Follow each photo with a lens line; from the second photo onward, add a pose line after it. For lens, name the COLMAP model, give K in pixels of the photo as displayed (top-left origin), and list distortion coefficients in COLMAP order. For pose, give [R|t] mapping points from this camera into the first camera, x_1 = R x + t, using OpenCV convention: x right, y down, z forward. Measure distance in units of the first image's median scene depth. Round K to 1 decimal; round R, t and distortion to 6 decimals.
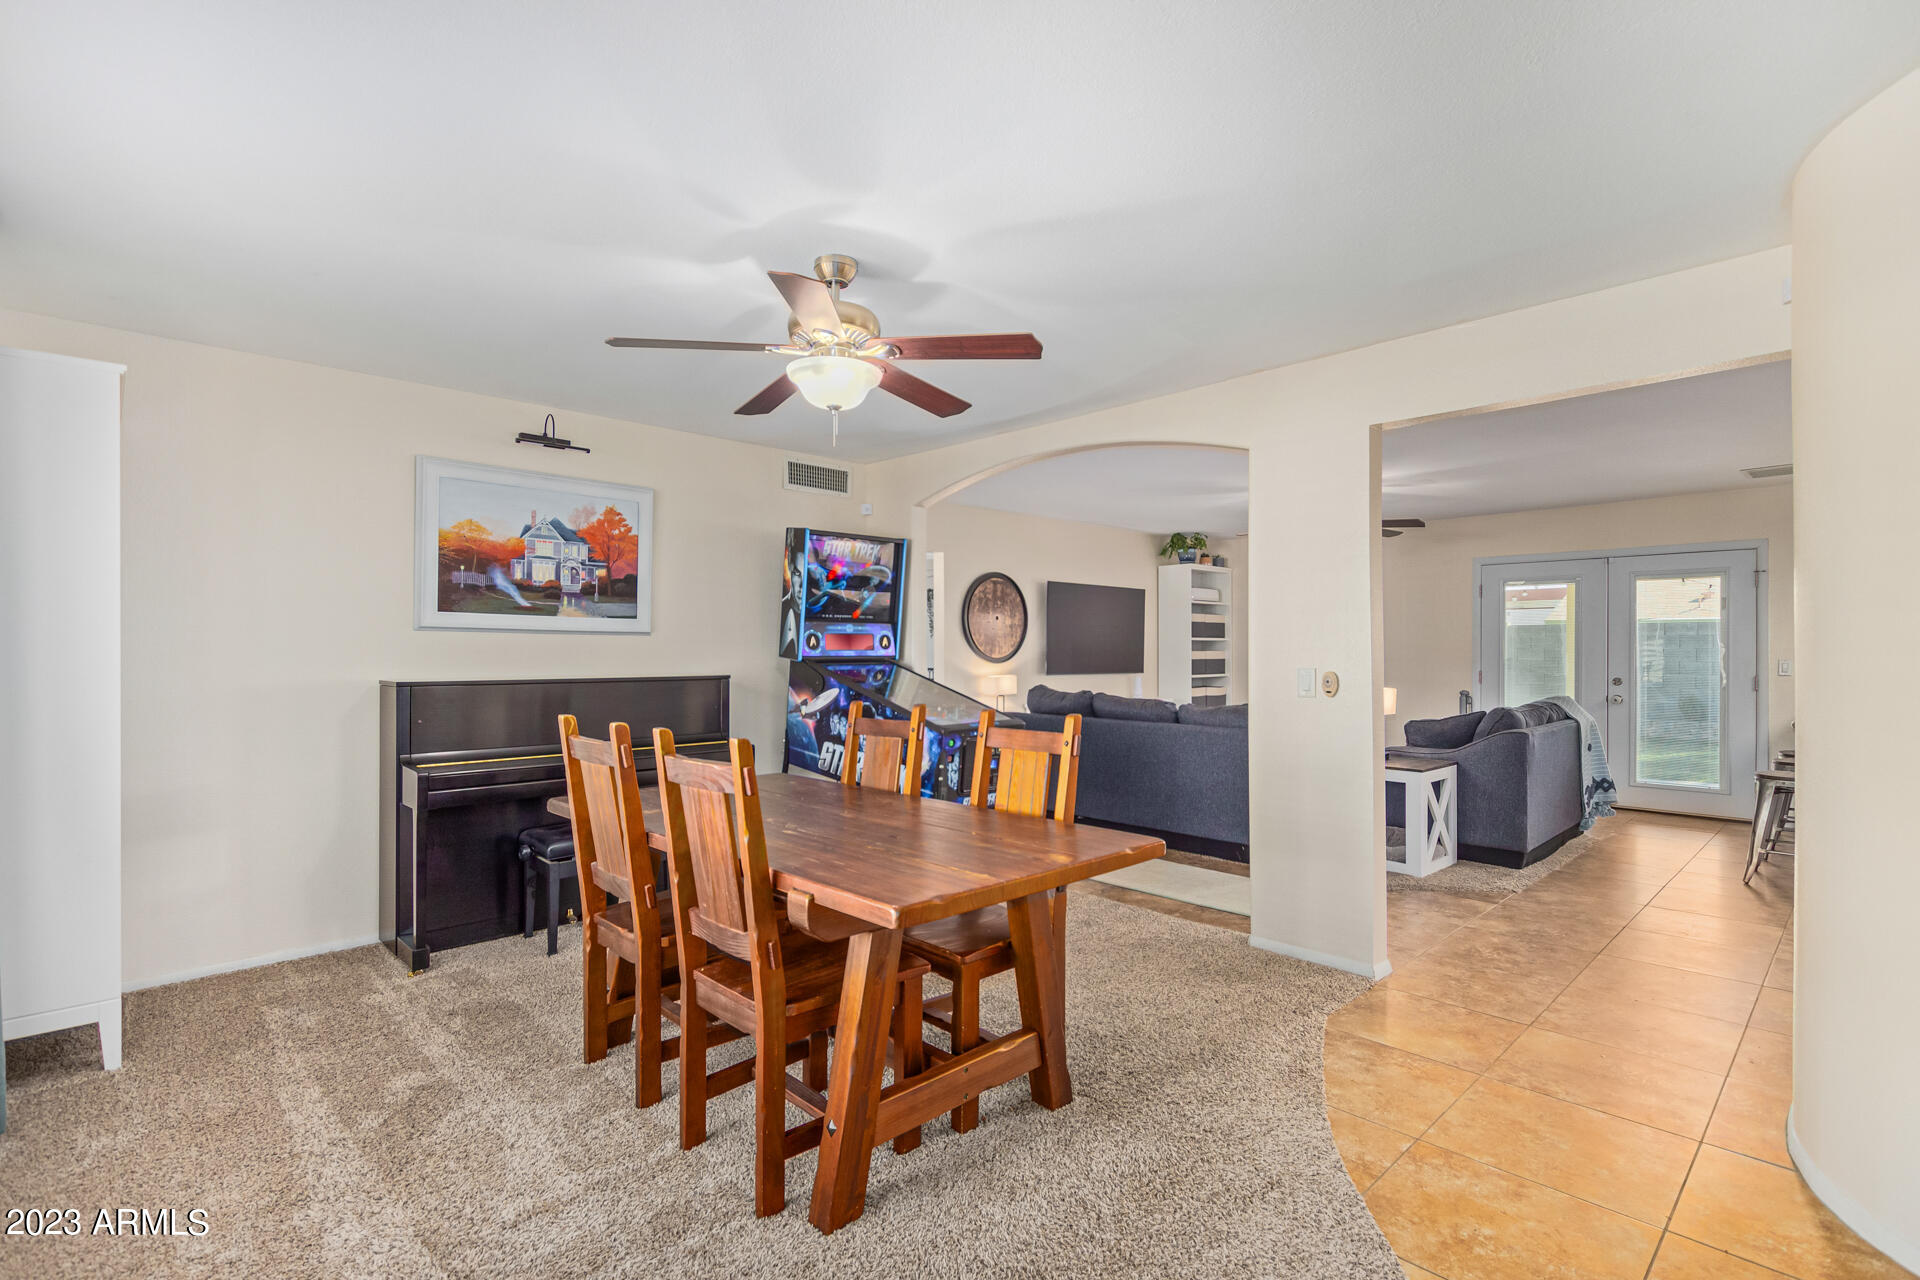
lens RADIAL K [[897.5, 0, 967.6], [0, 897.5, 650.6], [0, 0, 1]] dist [0.001558, 0.000647]
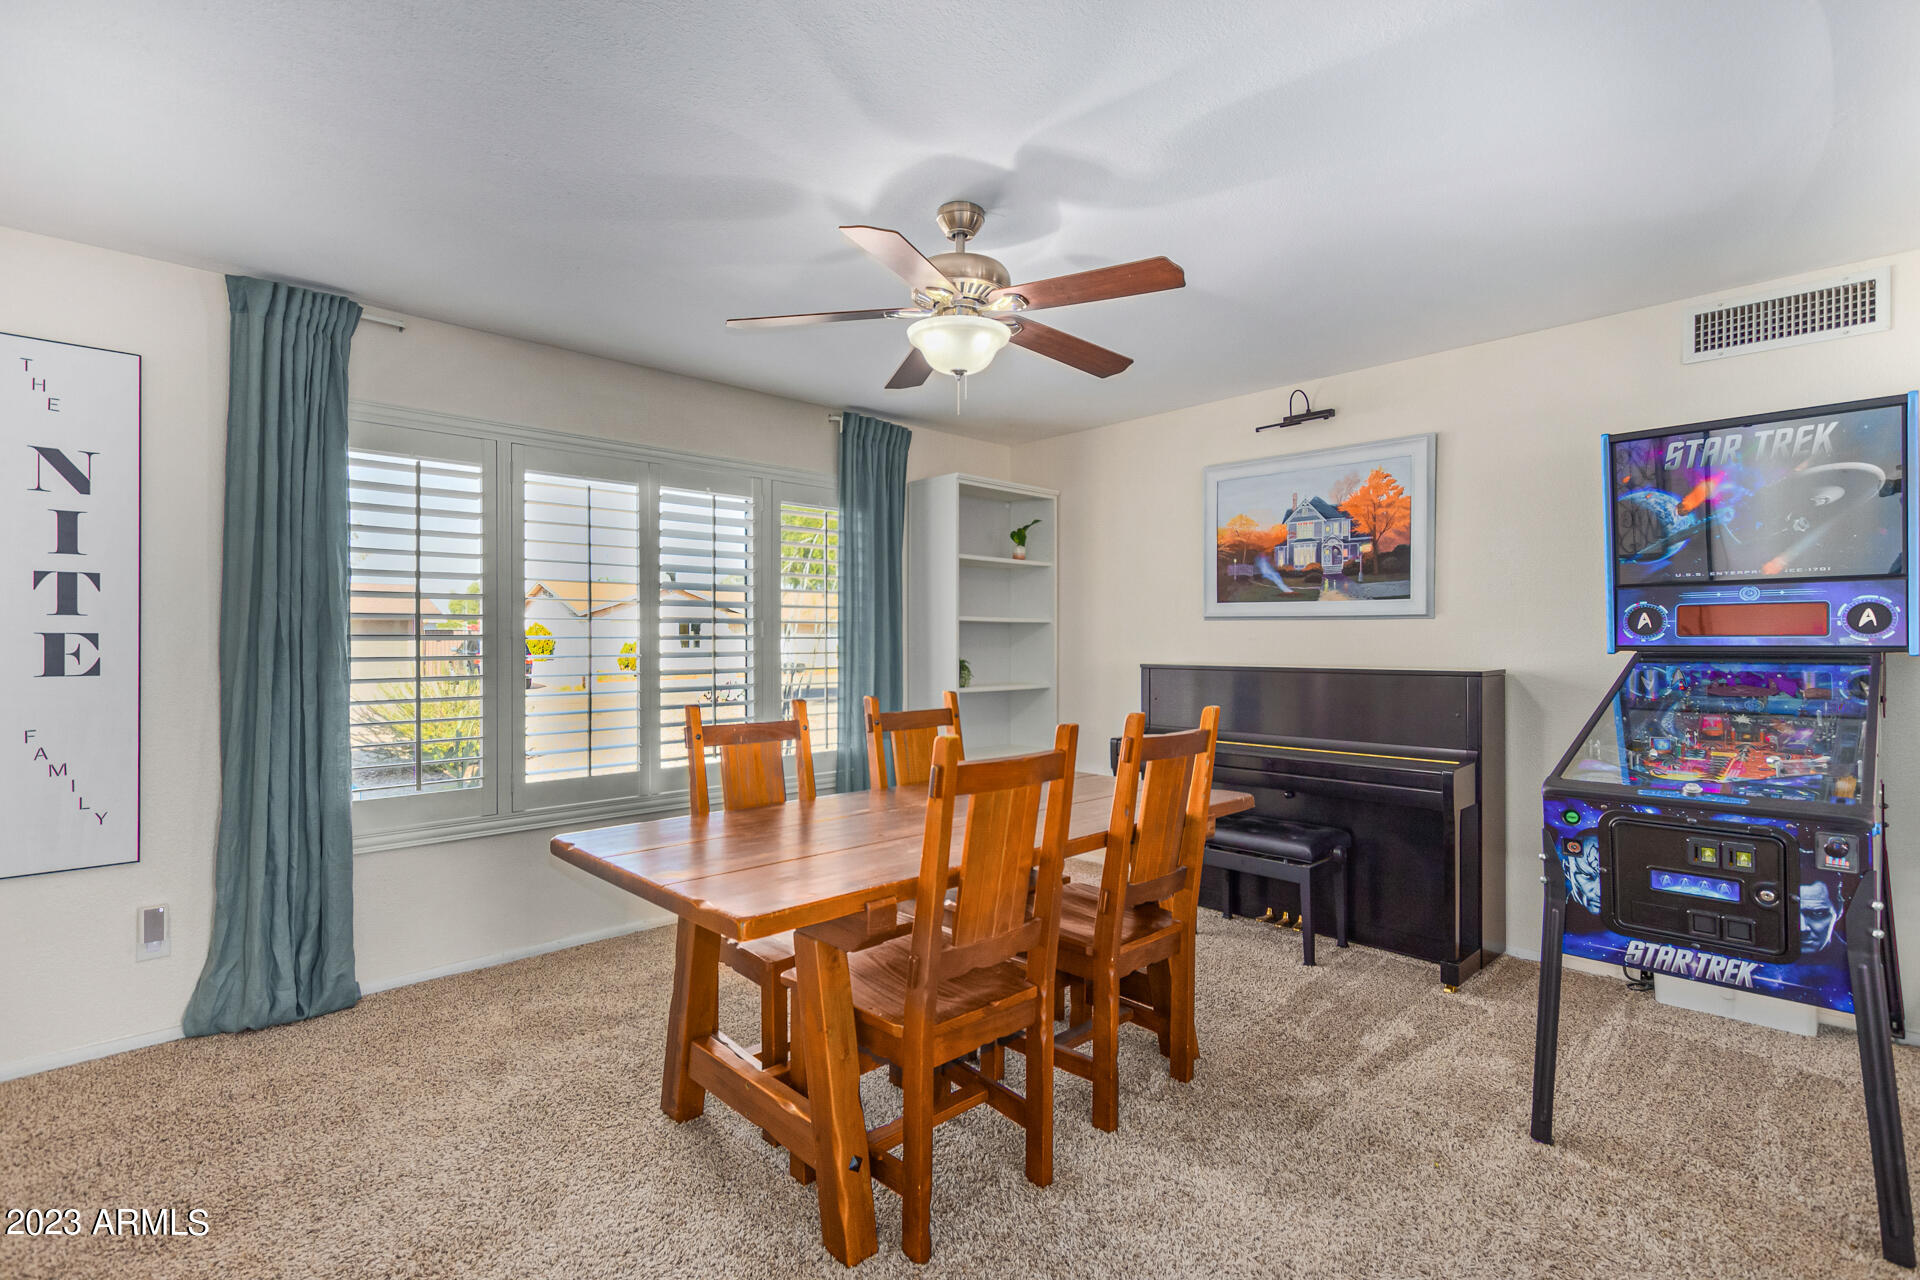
lens RADIAL K [[897.5, 0, 954.1], [0, 897.5, 645.9], [0, 0, 1]] dist [0.001558, 0.000647]
pose [[-0.022234, 0.005671, -0.999737, 0.480008], [0.000280, 0.999984, 0.005666, 0.003001], [0.999753, -0.000154, -0.022236, 0.631585]]
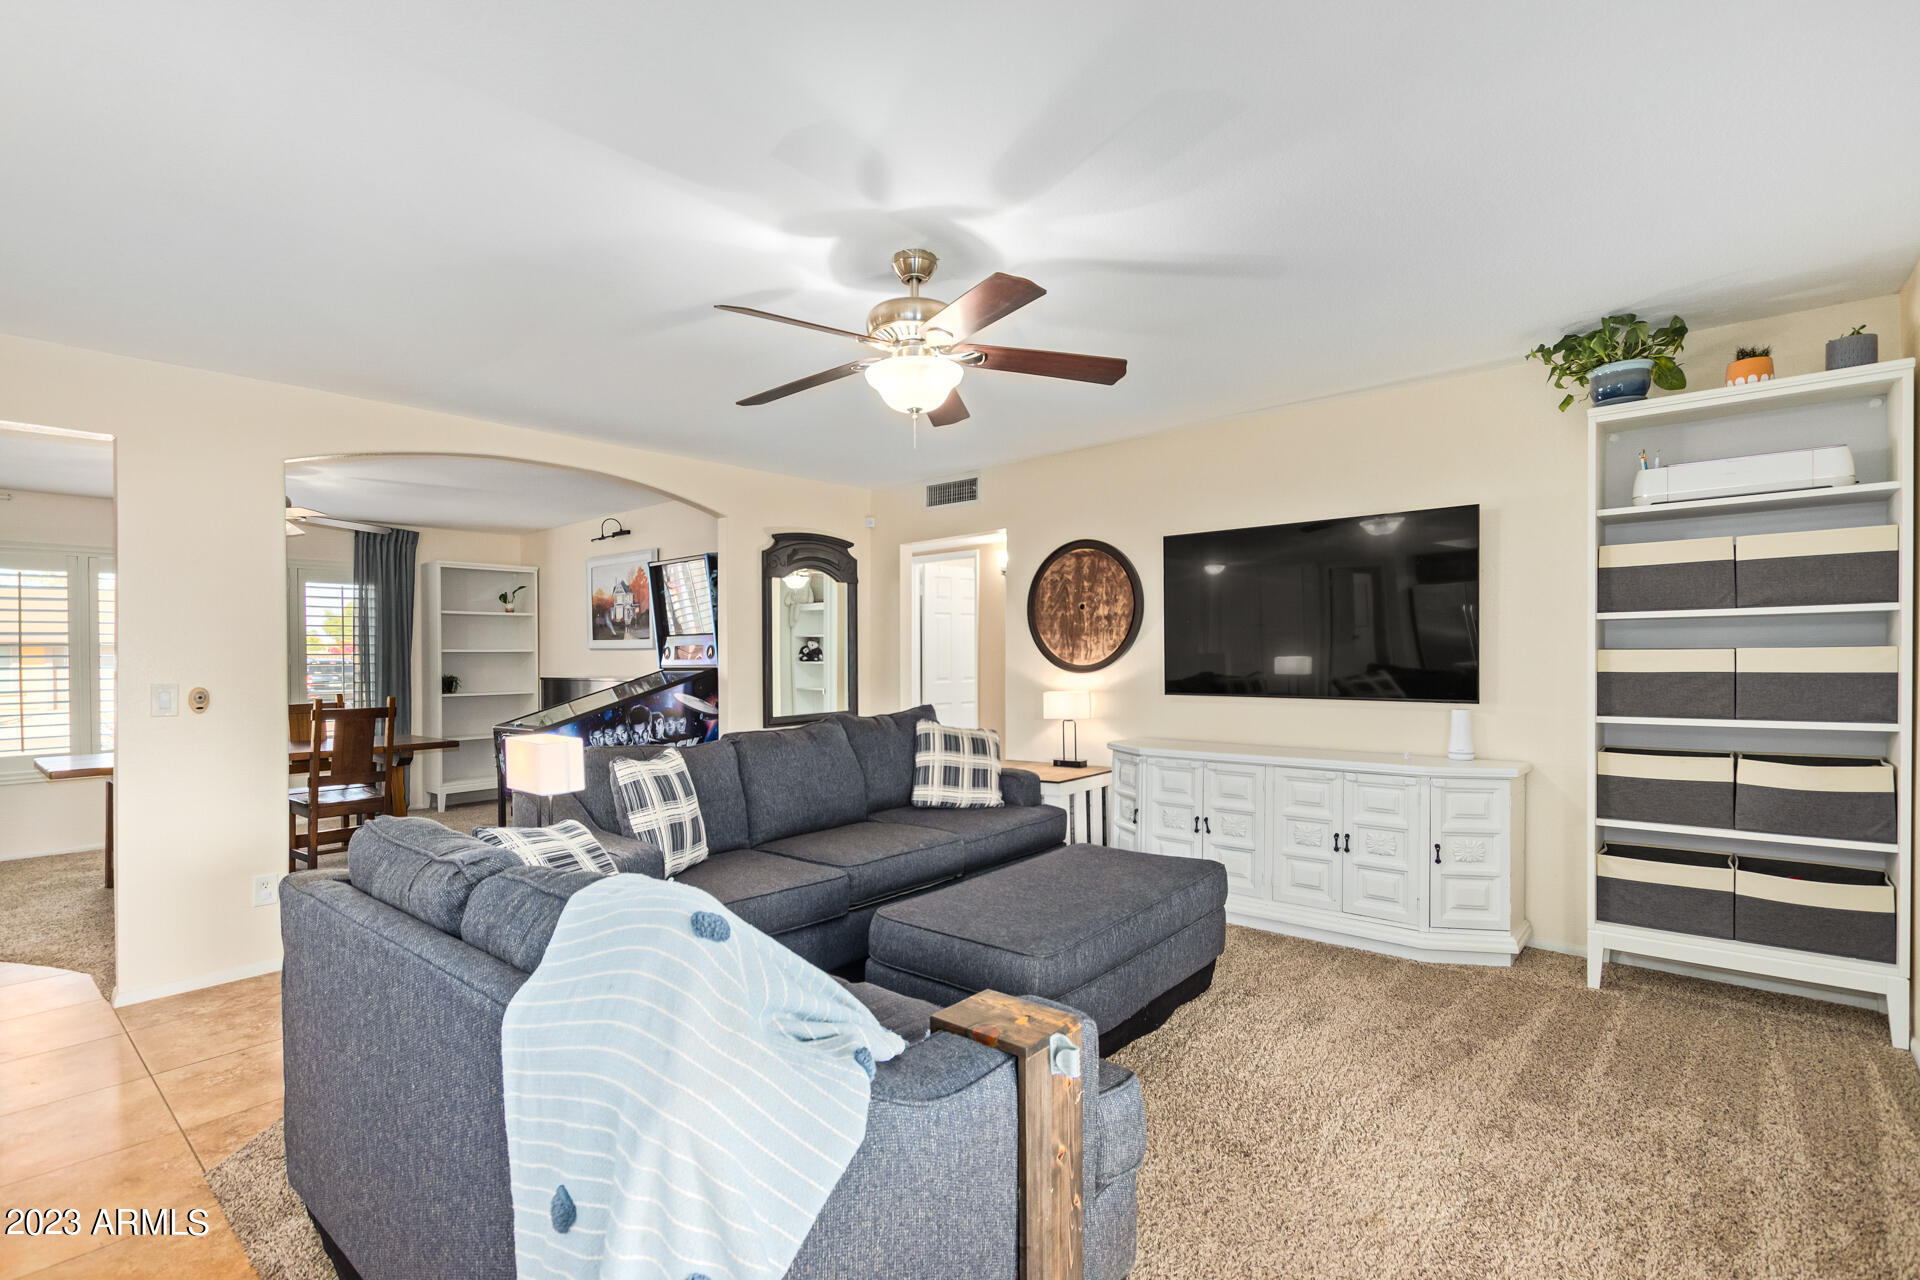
lens RADIAL K [[897.5, 0, 973.1], [0, 897.5, 647.1], [0, 0, 1]] dist [0.001558, 0.000647]
pose [[0.079716, -0.012170, -0.996743, 1.193497], [0.012669, 0.999857, -0.011194, 0.001001], [0.996737, -0.011736, 0.079859, 1.477037]]
